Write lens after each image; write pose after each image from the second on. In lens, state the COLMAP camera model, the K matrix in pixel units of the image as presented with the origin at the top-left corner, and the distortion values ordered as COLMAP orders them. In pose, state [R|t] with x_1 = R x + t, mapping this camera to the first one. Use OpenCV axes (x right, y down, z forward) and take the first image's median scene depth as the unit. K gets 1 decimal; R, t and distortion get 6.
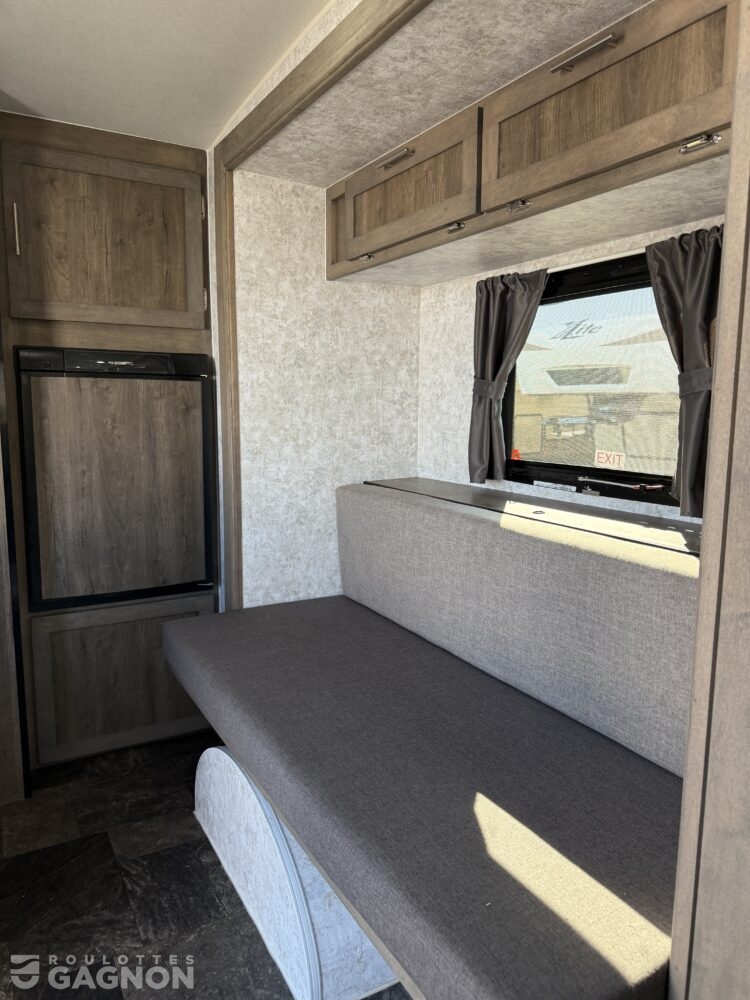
lens RADIAL K [[703.3, 0, 376.8], [0, 703.3, 505.4], [0, 0, 1]] dist [0.100529, -0.145963]
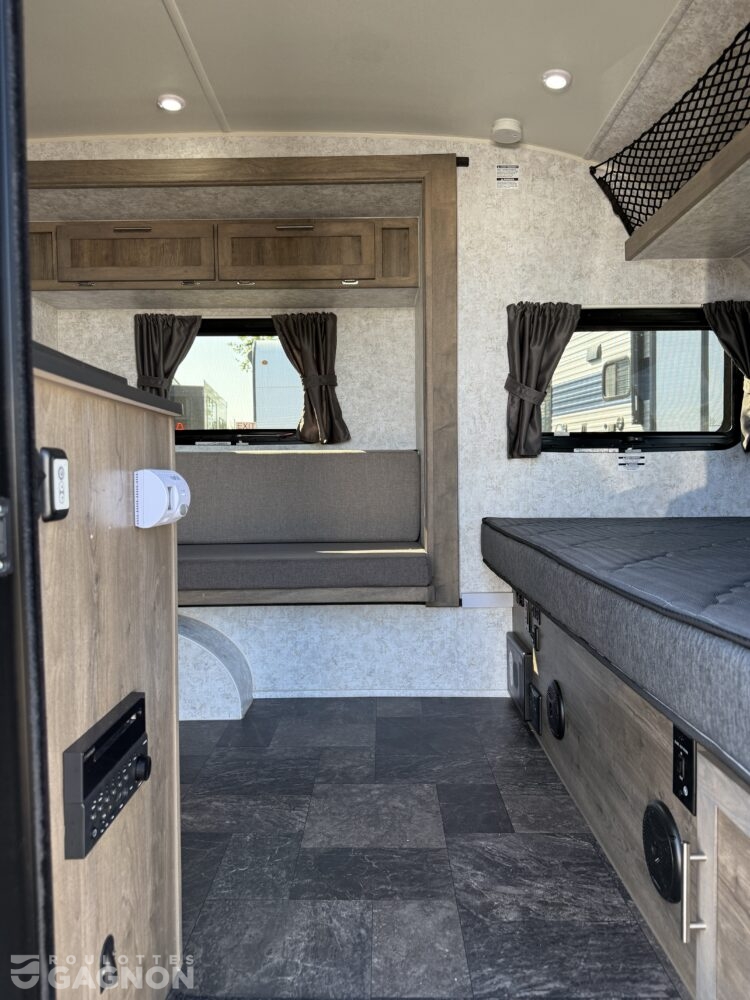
lens RADIAL K [[722.6, 0, 375.0], [0, 722.6, 500.0], [0, 0, 1]] dist [0.091976, -0.230624]
pose [[0.509800, -0.031399, 0.859719, -0.879732], [0.136136, 0.989687, -0.044581, 0.196497], [-0.849453, 0.139766, 0.508817, -0.144206]]
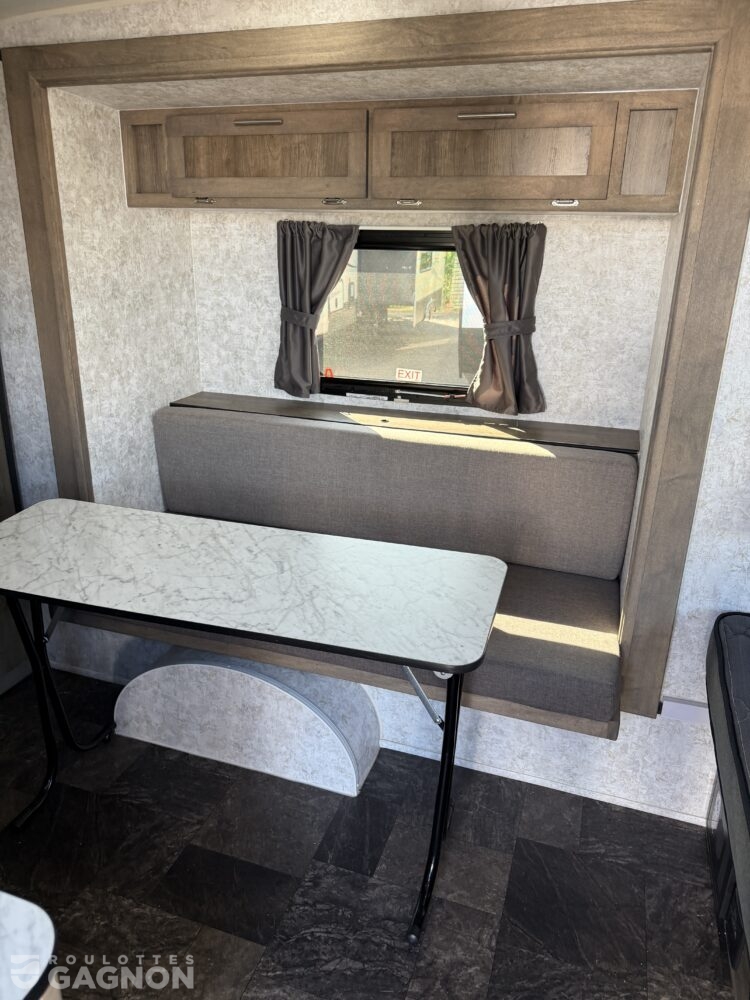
lens RADIAL K [[720.7, 0, 354.2], [0, 720.7, 500.9], [0, 0, 1]] dist [0.023617, -0.038082]
pose [[0.763281, -0.209655, 0.611103, -0.539562], [0.078525, 0.968975, 0.234353, -0.133843], [-0.641277, -0.130891, 0.756063, -0.018136]]
